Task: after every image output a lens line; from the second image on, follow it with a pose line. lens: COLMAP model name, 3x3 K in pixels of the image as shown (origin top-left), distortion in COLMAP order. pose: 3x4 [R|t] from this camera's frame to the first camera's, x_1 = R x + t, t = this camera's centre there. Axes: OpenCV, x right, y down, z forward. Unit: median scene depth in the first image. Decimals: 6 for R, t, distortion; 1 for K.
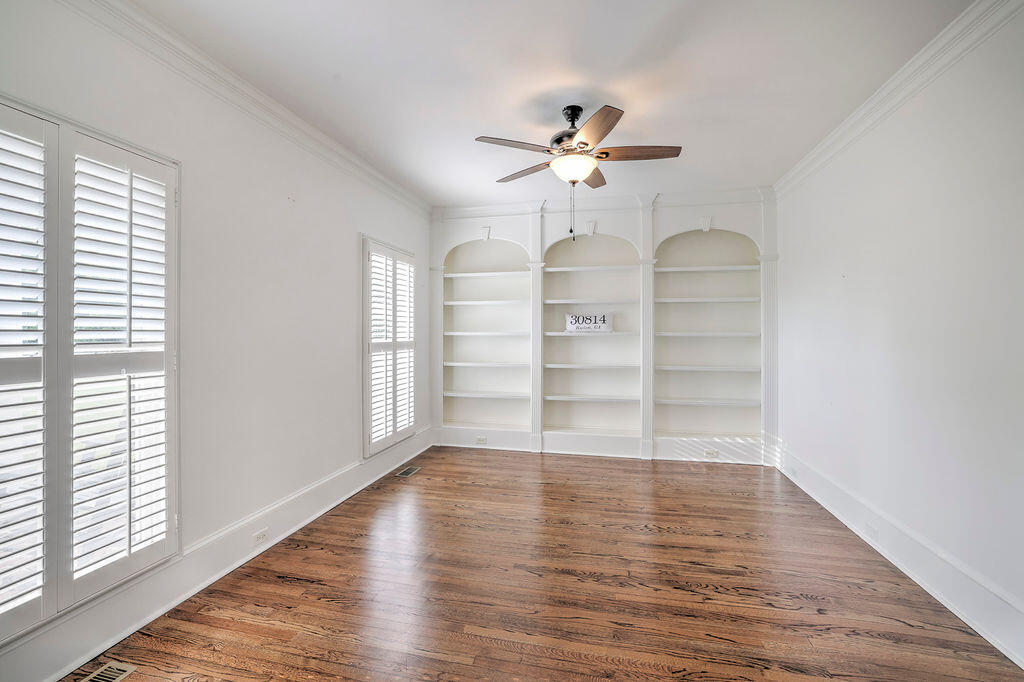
lens RADIAL K [[452.2, 0, 509.2], [0, 452.2, 333.7], [0, 0, 1]] dist [-0.039475, 0.013206]
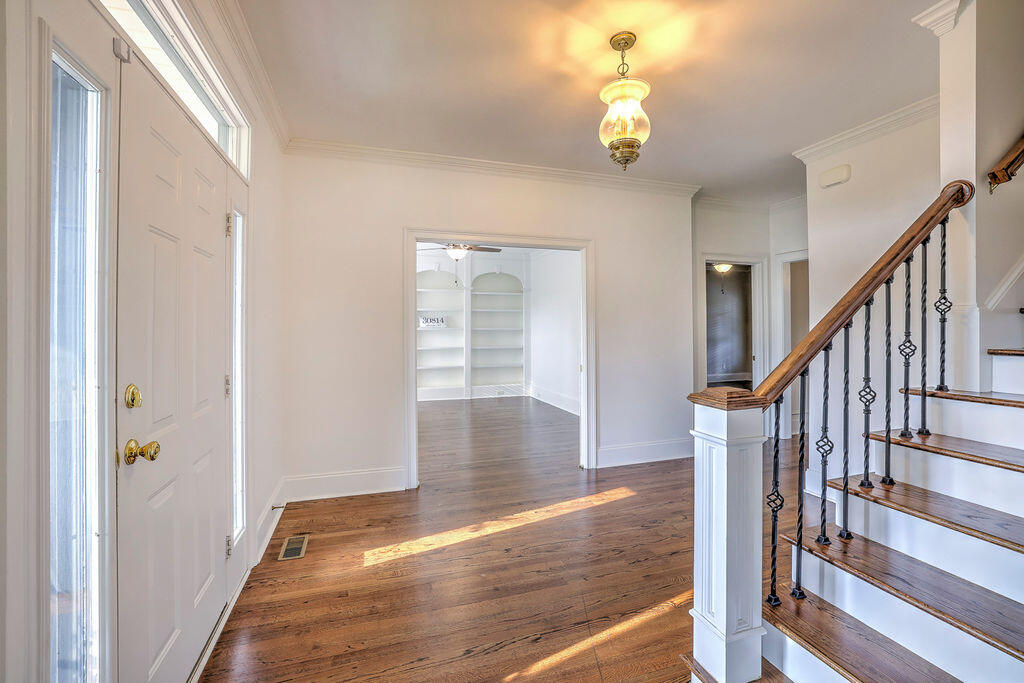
lens RADIAL K [[452.2, 0, 514.1], [0, 452.2, 333.0], [0, 0, 1]] dist [-0.039475, 0.013206]
pose [[0.852244, -0.009804, 0.523053, -0.472052], [-0.000753, 0.999800, 0.019968, -0.019523], [-0.523144, -0.017411, 0.852066, -0.618459]]
